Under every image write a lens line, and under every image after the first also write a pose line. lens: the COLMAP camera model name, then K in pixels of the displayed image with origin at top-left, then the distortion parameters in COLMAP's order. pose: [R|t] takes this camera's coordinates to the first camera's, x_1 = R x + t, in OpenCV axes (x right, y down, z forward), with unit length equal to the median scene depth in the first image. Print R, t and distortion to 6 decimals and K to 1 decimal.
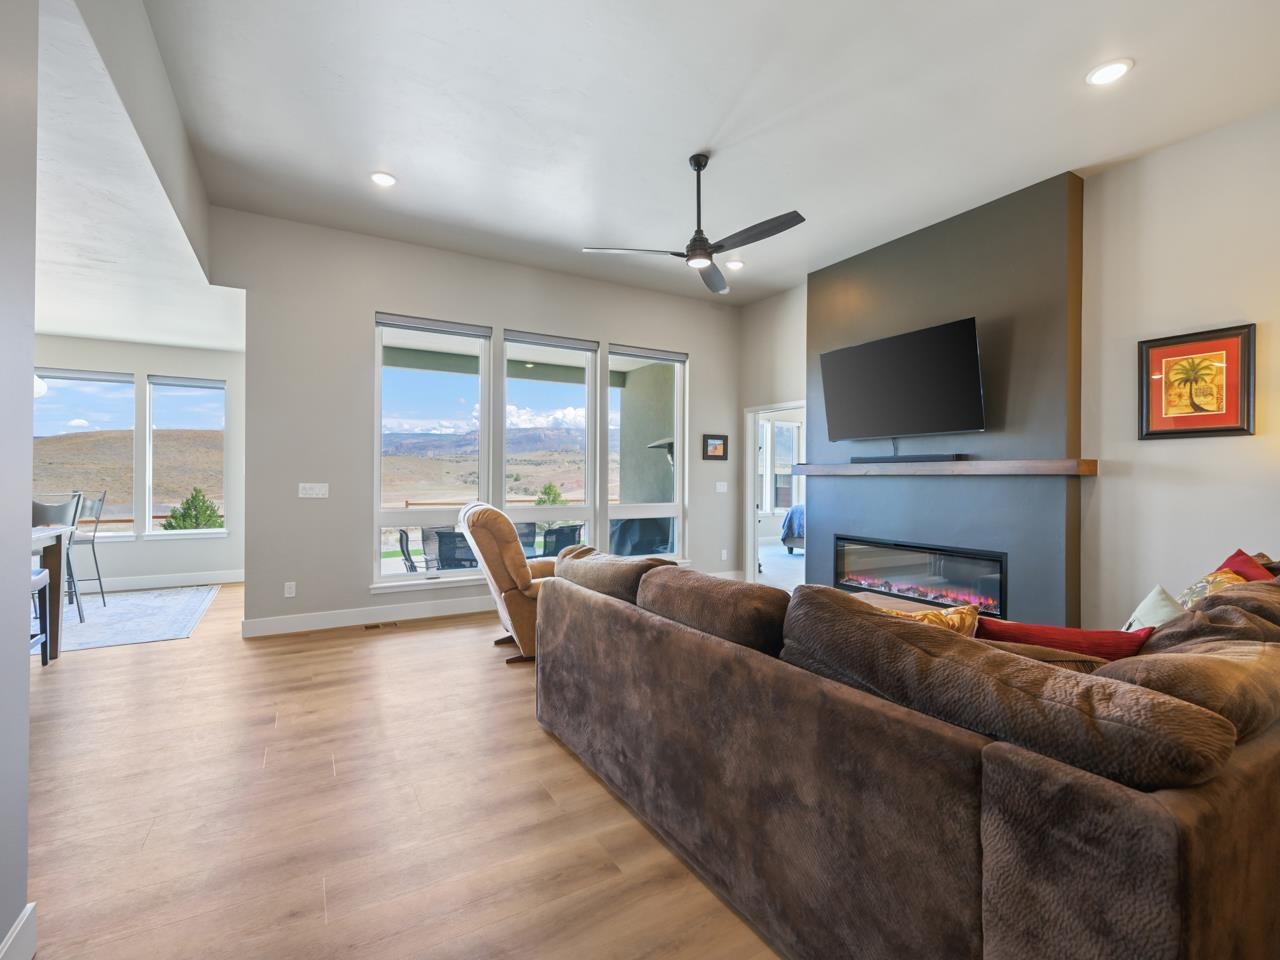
lens RADIAL K [[580.2, 0, 640.9], [0, 580.2, 476.8], [0, 0, 1]] dist [0.000419, 0.000057]
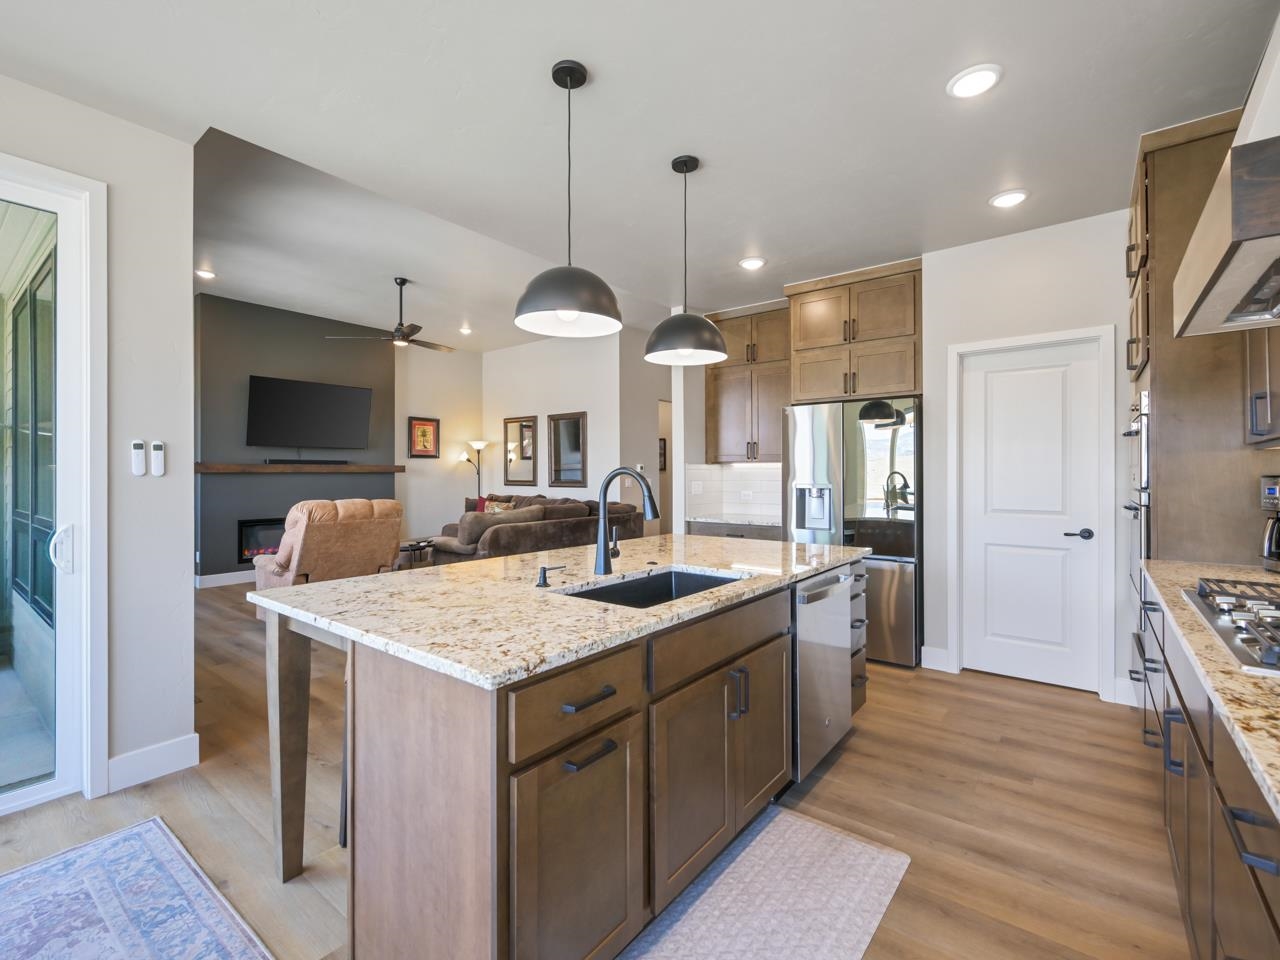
lens RADIAL K [[580.2, 0, 639.3], [0, 580.2, 477.1], [0, 0, 1]] dist [0.000419, 0.000057]
pose [[-0.360185, -0.009288, 0.932835, -1.726251], [-0.001093, 0.999954, 0.009534, -0.010455], [-0.932880, 0.002414, -0.360179, 1.014446]]
